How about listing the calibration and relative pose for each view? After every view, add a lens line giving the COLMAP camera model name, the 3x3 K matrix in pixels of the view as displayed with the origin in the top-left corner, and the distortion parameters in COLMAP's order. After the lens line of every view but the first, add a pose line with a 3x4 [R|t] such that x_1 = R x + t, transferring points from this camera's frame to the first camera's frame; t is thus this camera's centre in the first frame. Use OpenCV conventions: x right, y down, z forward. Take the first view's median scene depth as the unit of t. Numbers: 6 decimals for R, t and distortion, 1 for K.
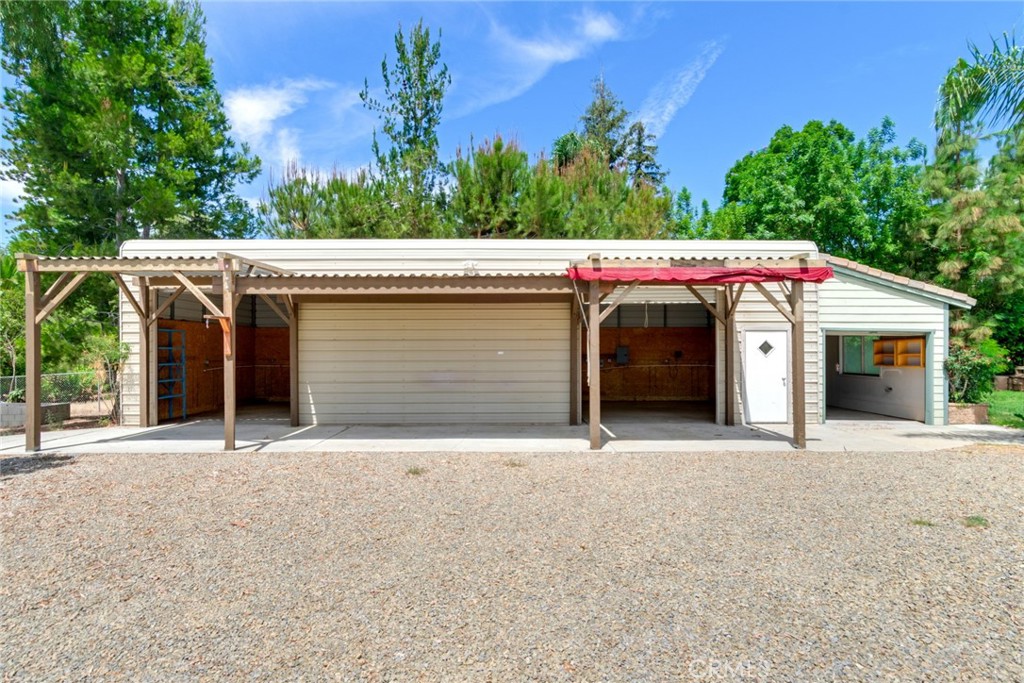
lens RADIAL K [[550.1, 0, 504.0], [0, 550.1, 355.3], [0, 0, 1]] dist [0.001721, -0.001513]
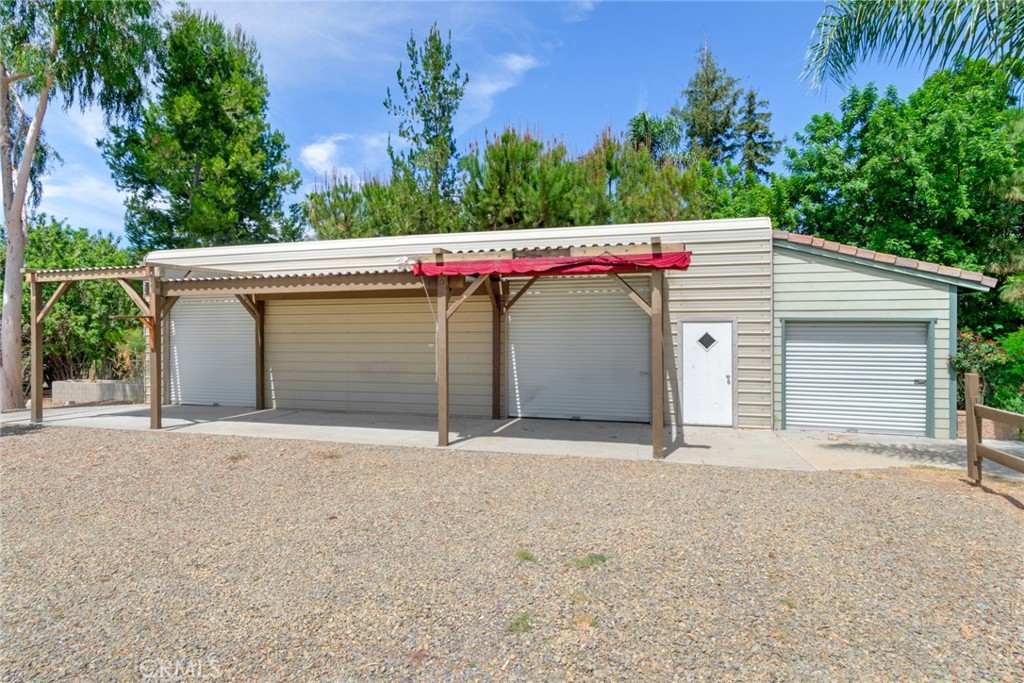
lens RADIAL K [[543.2, 0, 508.7], [0, 543.2, 340.3], [0, 0, 1]] dist [0.002236, -0.000217]
pose [[0.959062, 0.001947, -0.283190, 0.297650], [-0.002089, 0.999998, -0.000198, -0.009828], [0.283189, 0.000781, 0.959064, 0.049494]]
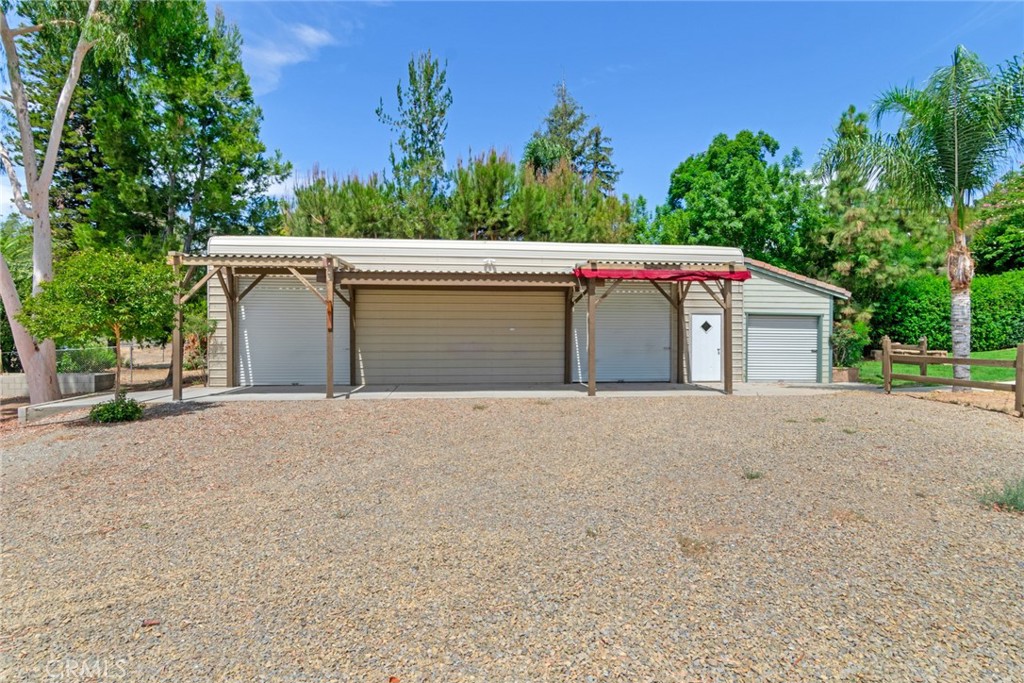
lens RADIAL K [[543.2, 0, 508.7], [0, 543.2, 340.3], [0, 0, 1]] dist [0.002236, -0.000217]
pose [[0.994935, 0.002829, 0.100480, -0.102204], [-0.003551, 0.999969, 0.007004, 0.008992], [-0.100457, -0.007325, 0.994914, -0.203834]]
